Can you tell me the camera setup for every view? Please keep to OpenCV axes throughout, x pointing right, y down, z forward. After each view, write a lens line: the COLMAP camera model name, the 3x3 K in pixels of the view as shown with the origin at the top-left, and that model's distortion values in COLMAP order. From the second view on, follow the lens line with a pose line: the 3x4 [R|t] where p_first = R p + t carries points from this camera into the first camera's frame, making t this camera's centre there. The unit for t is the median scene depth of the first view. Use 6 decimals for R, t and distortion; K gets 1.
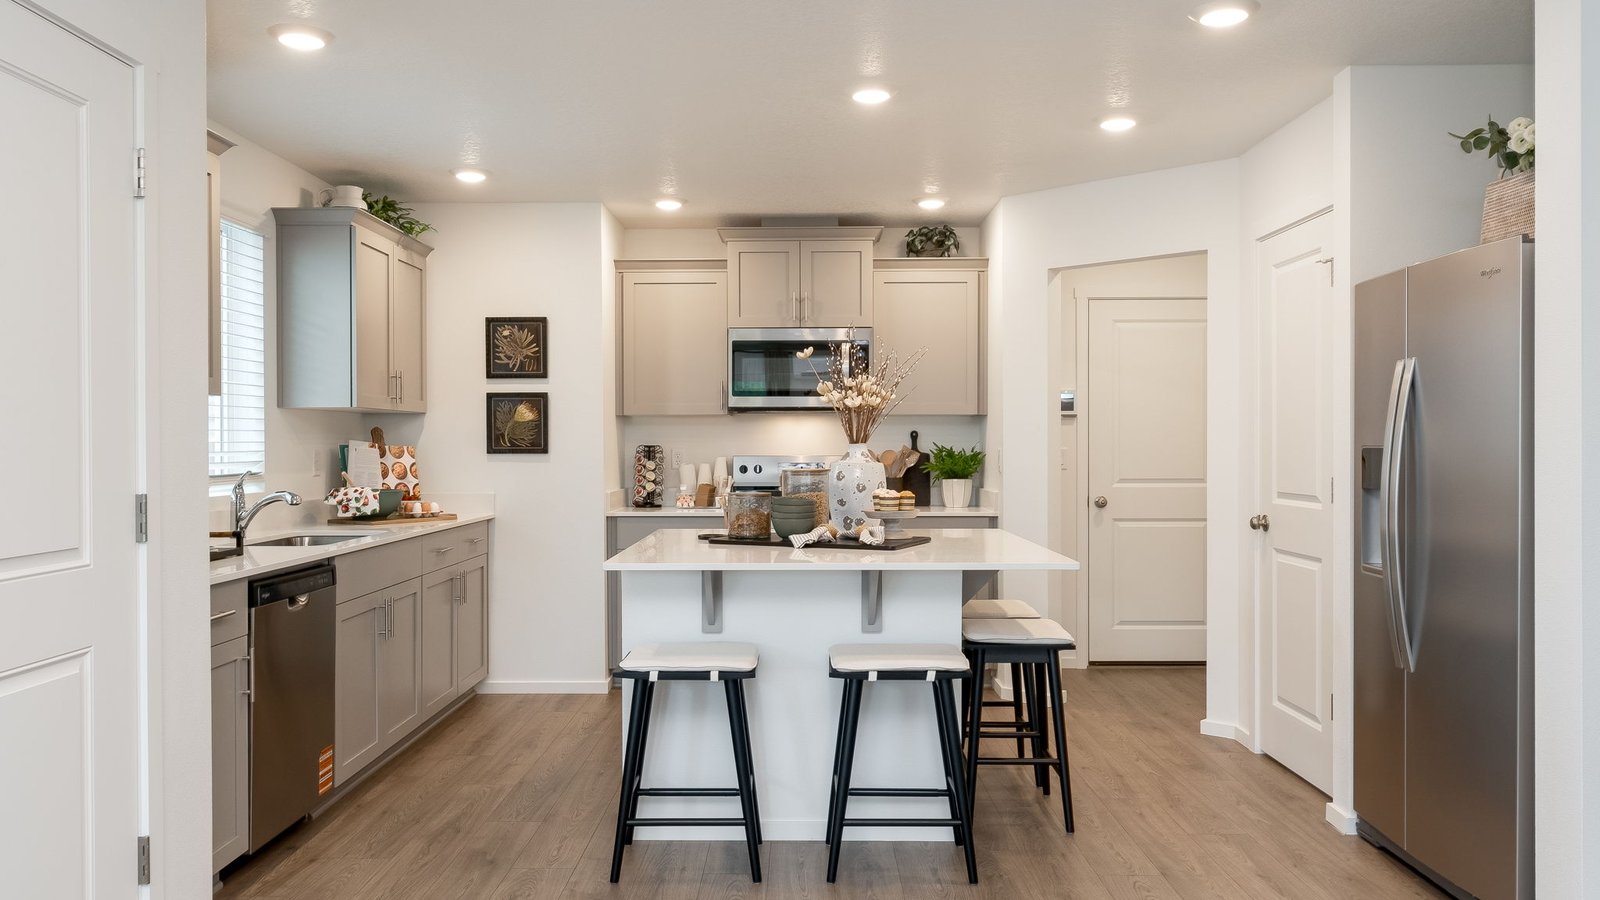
lens RADIAL K [[1202.1, 0, 771.3], [0, 1202.1, 451.0], [0, 0, 1]] dist [0.001702, 0.000949]
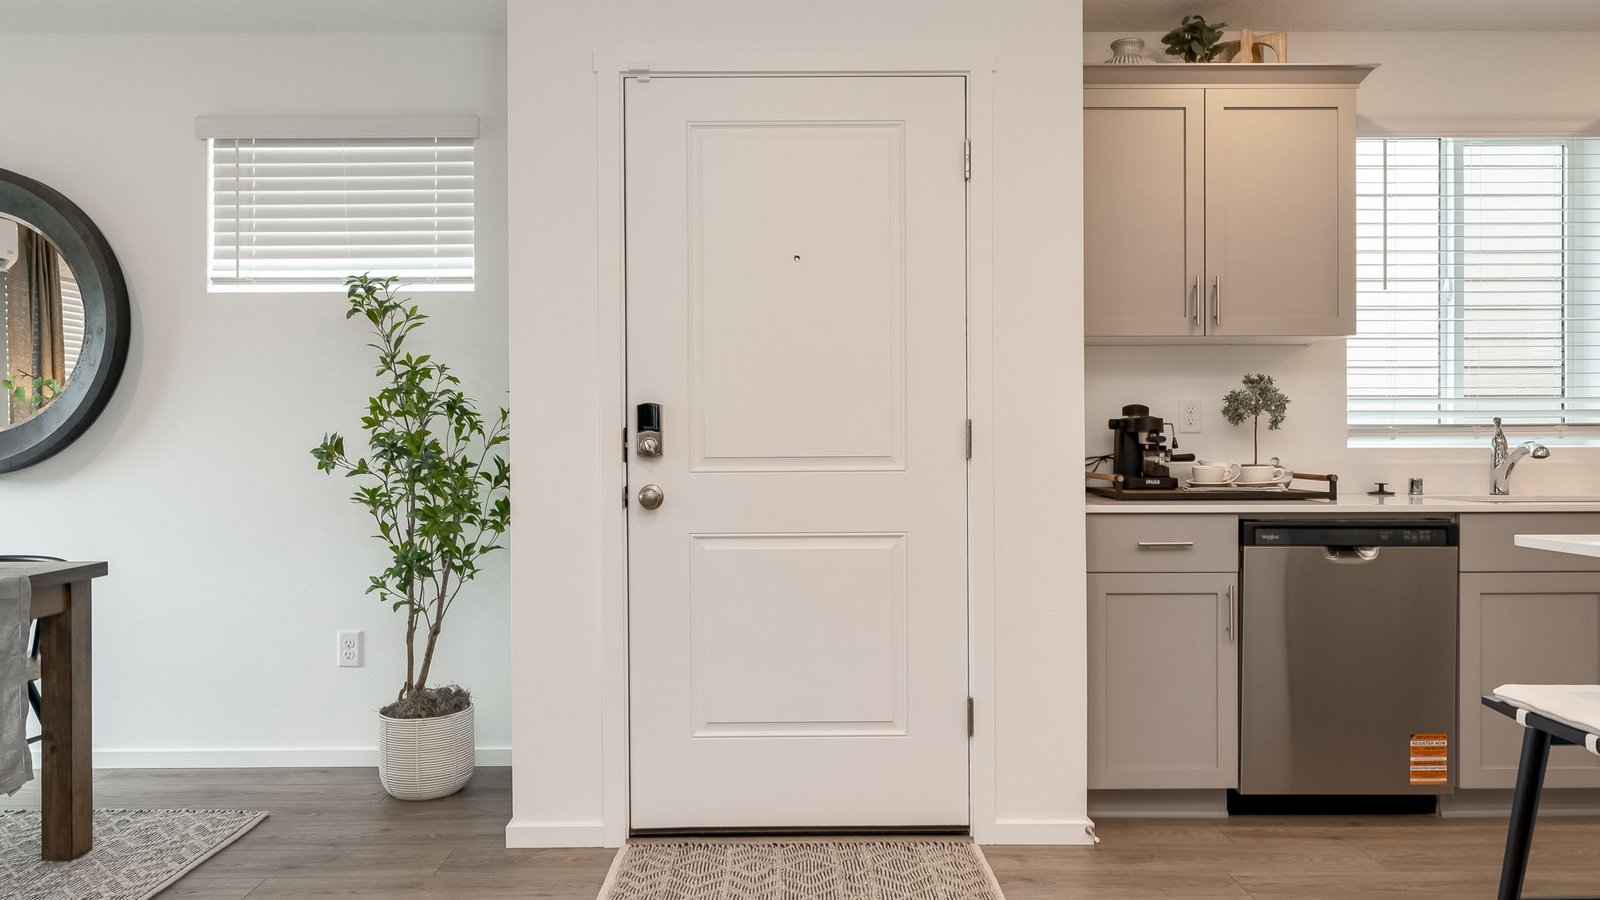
lens RADIAL K [[1109.6, 0, 792.3], [0, 1109.6, 447.4], [0, 0, 1]] dist [-0.002636, -0.000902]
pose [[0.033208, 0.009334, -0.999405, 0.262332], [-0.003778, 0.999950, 0.009214, 0.024199], [0.999441, 0.003469, 0.033242, 0.338217]]
